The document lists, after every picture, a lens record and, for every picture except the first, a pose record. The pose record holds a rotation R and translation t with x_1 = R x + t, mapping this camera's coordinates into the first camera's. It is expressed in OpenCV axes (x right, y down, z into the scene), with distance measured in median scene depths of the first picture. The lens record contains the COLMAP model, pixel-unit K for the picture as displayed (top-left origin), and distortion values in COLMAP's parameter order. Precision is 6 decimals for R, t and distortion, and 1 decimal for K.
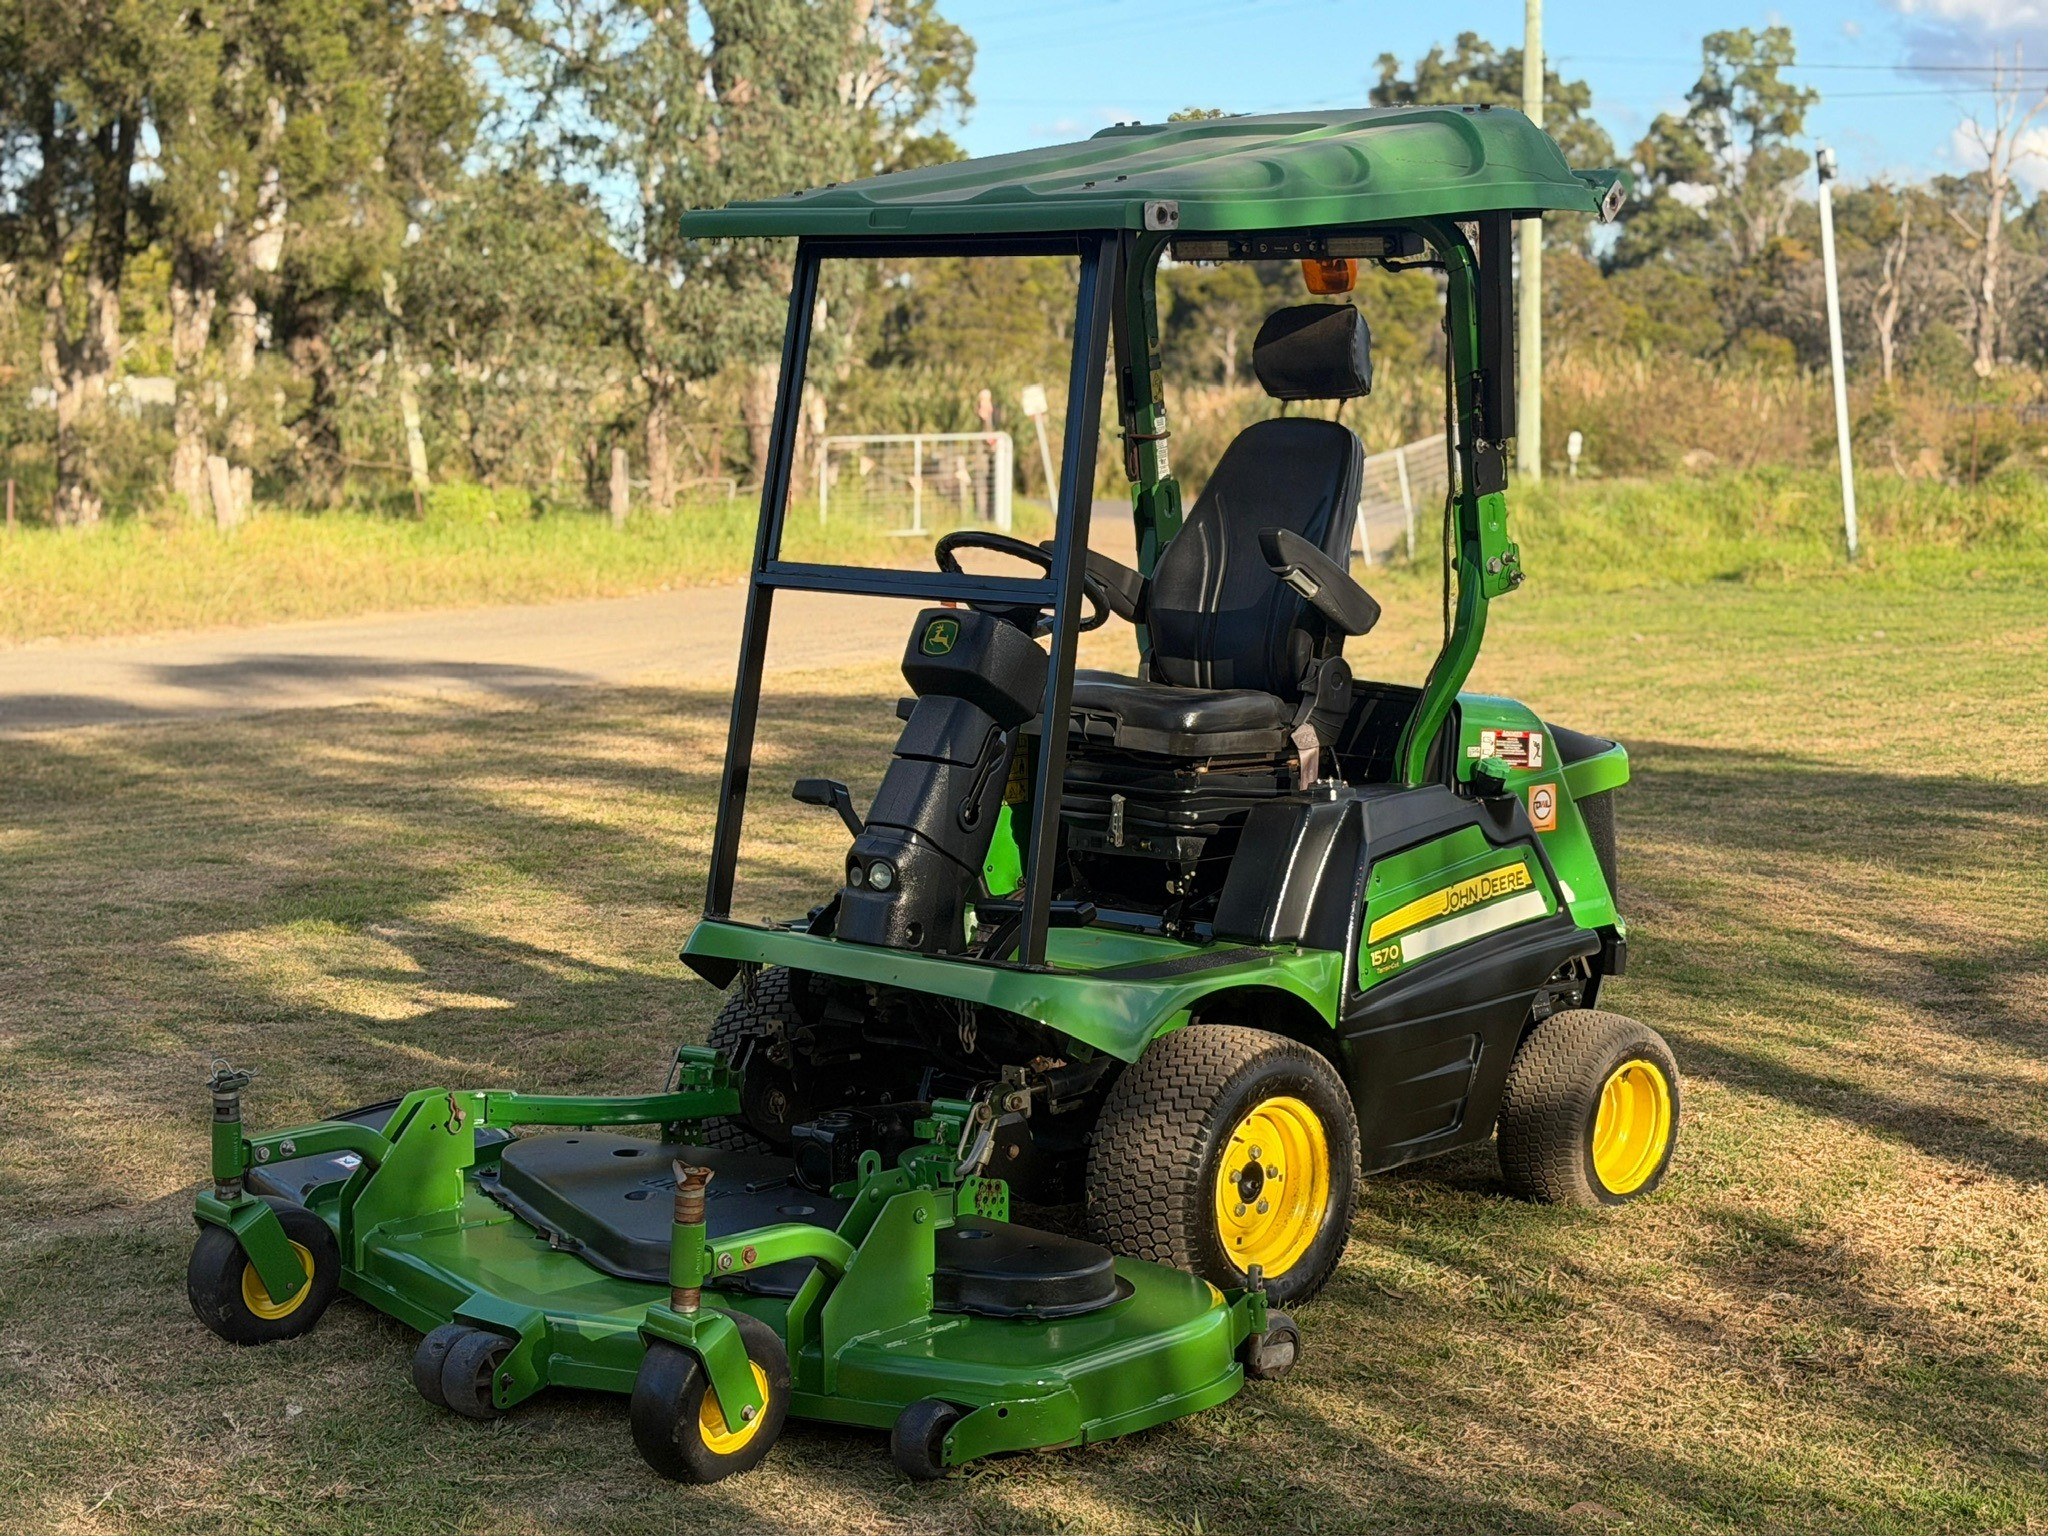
lens RADIAL K [[3688.3, 0, 1086.7], [0, 3688.3, 764.0], [0, 0, 1]] dist [0.165531, 0.013150]
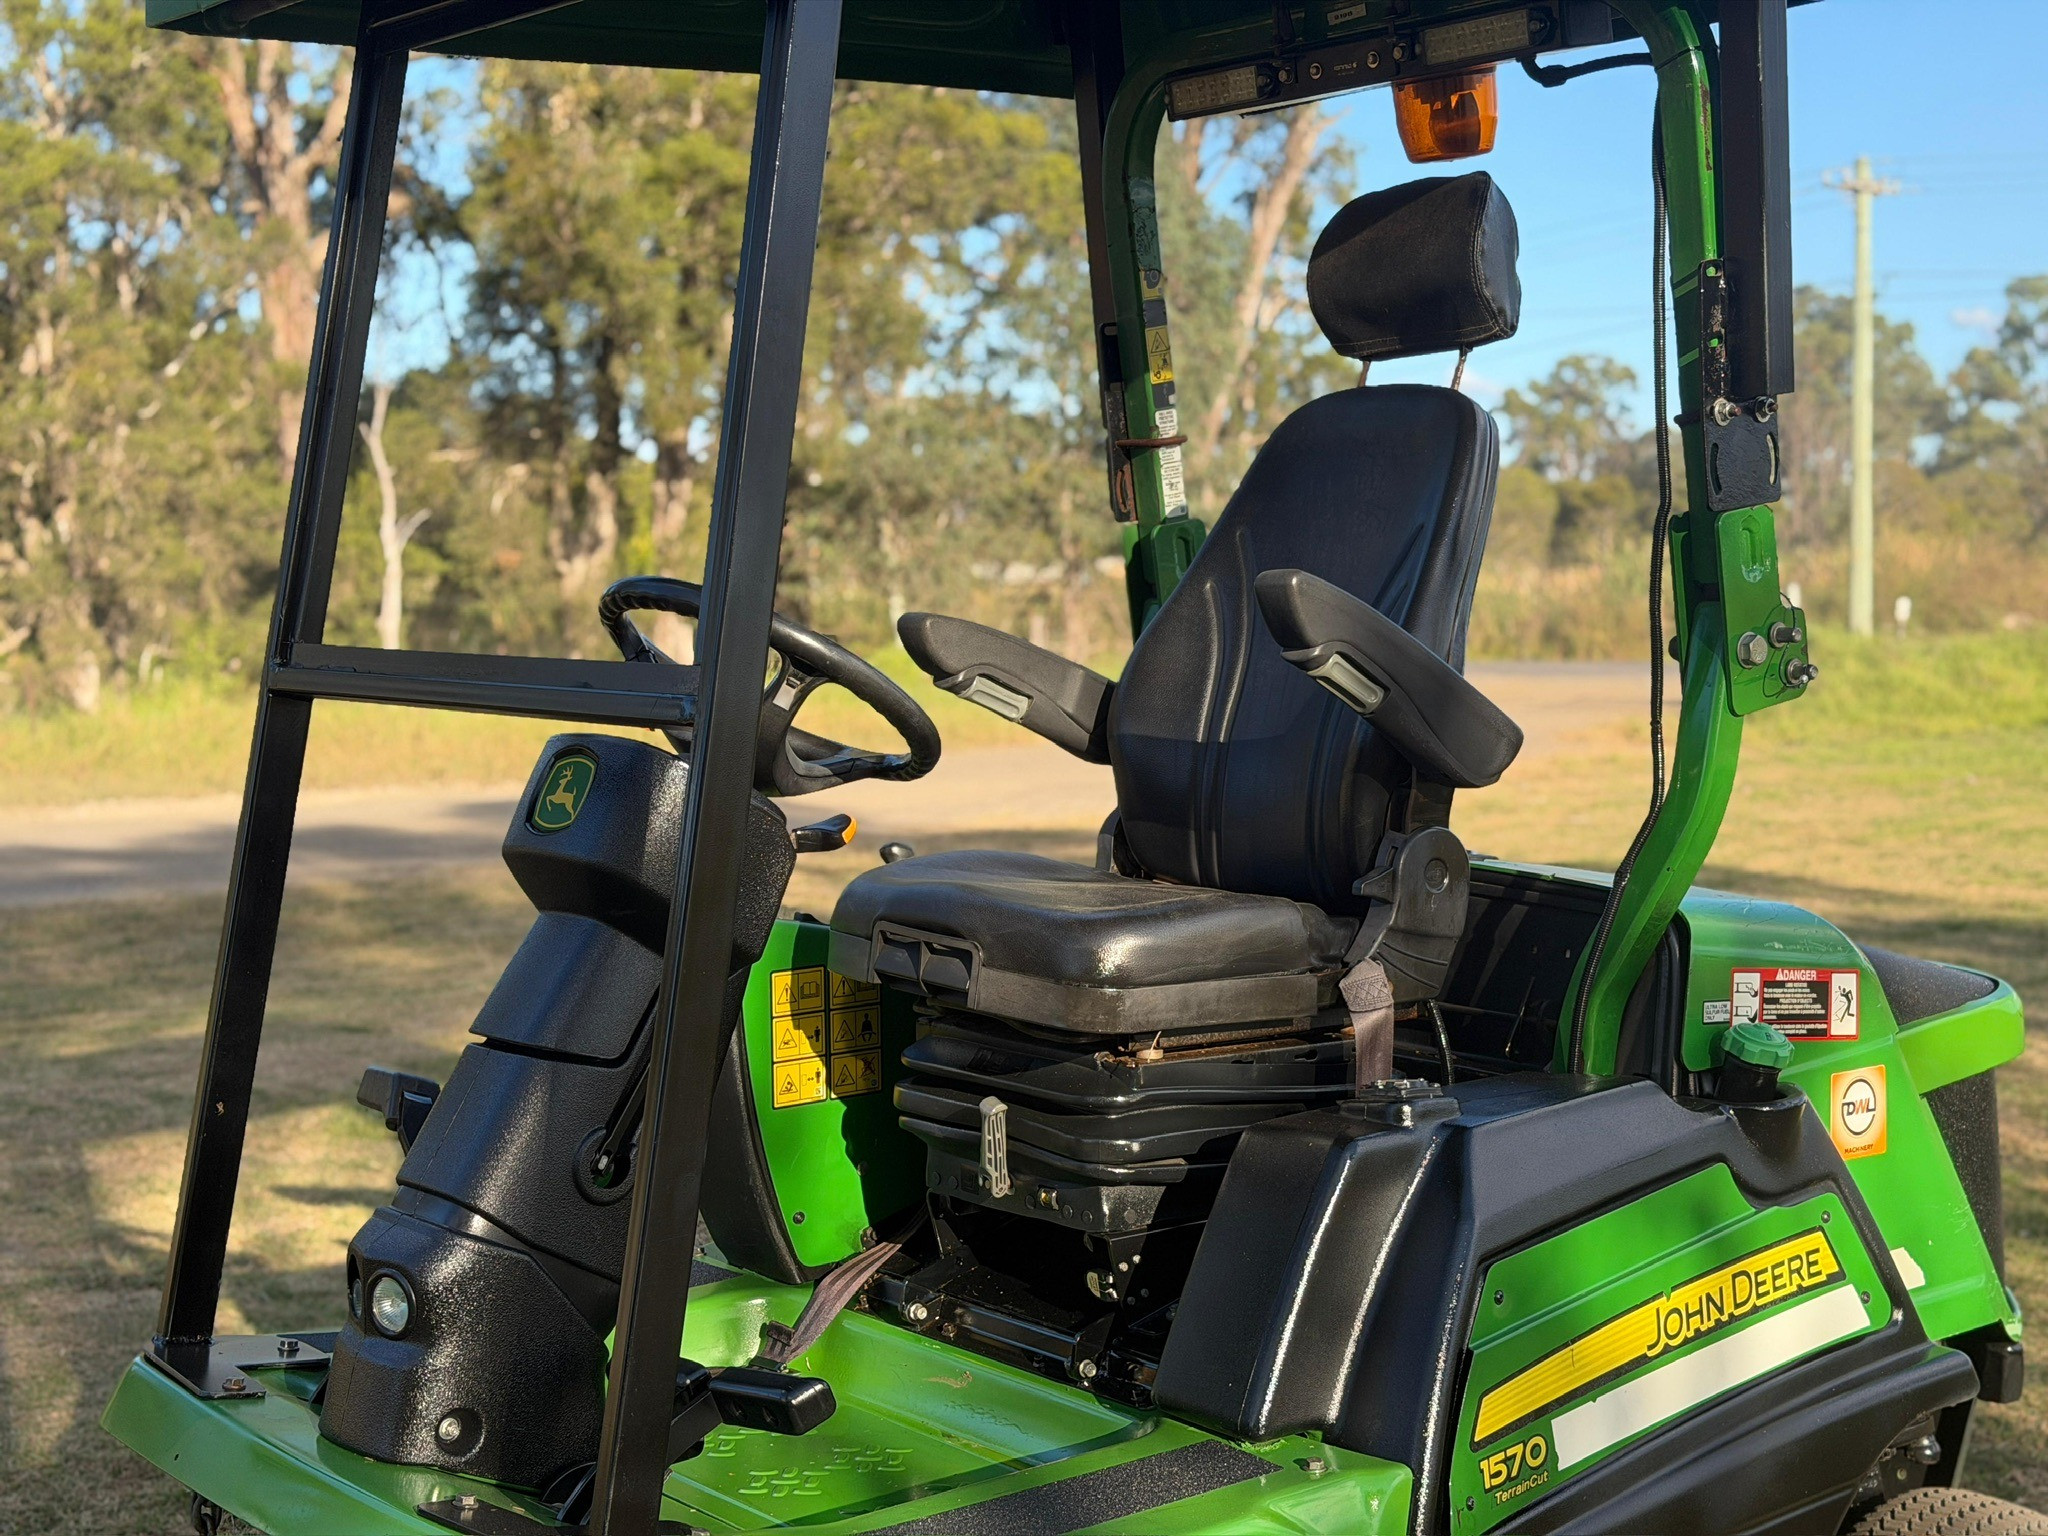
lens RADIAL K [[2912.7, 0, 1024.0], [0, 2912.7, 768.0], [0, 0, 1]] dist [0.177441, -0.370051]
pose [[0.987436, -0.002283, -0.158001, 0.074672], [-0.003703, 0.999287, -0.037578, -0.021656], [0.157975, 0.037691, 0.986724, 0.582553]]
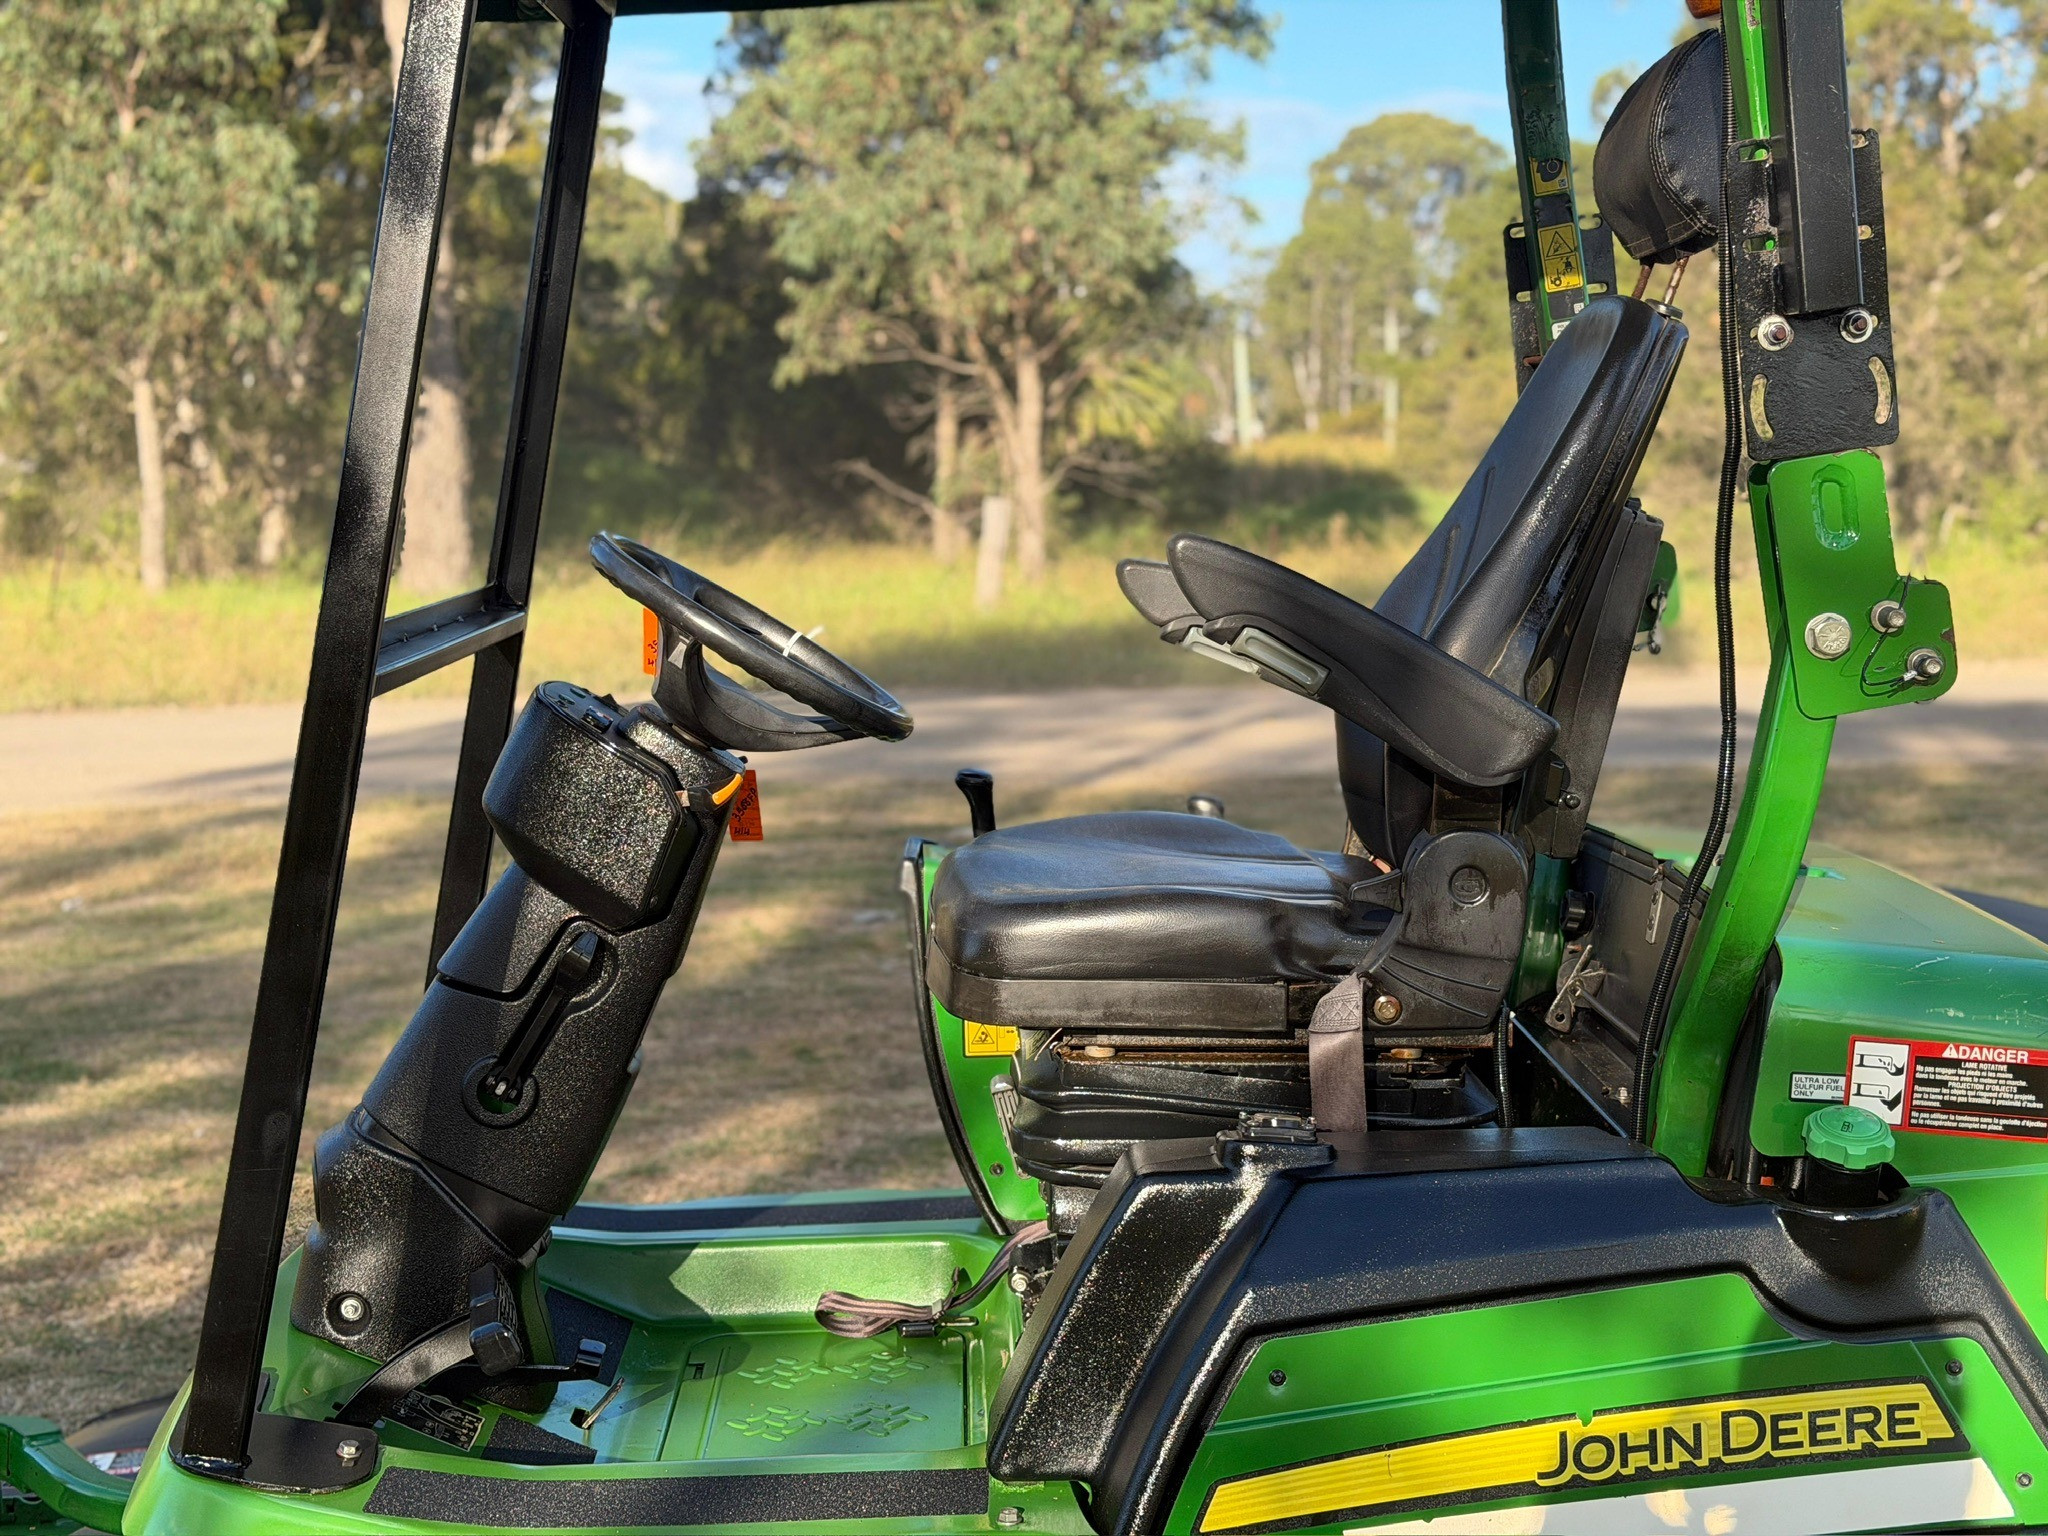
lens RADIAL K [[2912.7, 0, 1024.0], [0, 2912.7, 768.0], [0, 0, 1]] dist [0.177441, -0.370051]
pose [[0.685847, 0.068096, -0.724553, 0.280082], [-0.061796, 0.997466, 0.035250, -0.044941], [0.725118, 0.020599, 0.688317, 0.714079]]
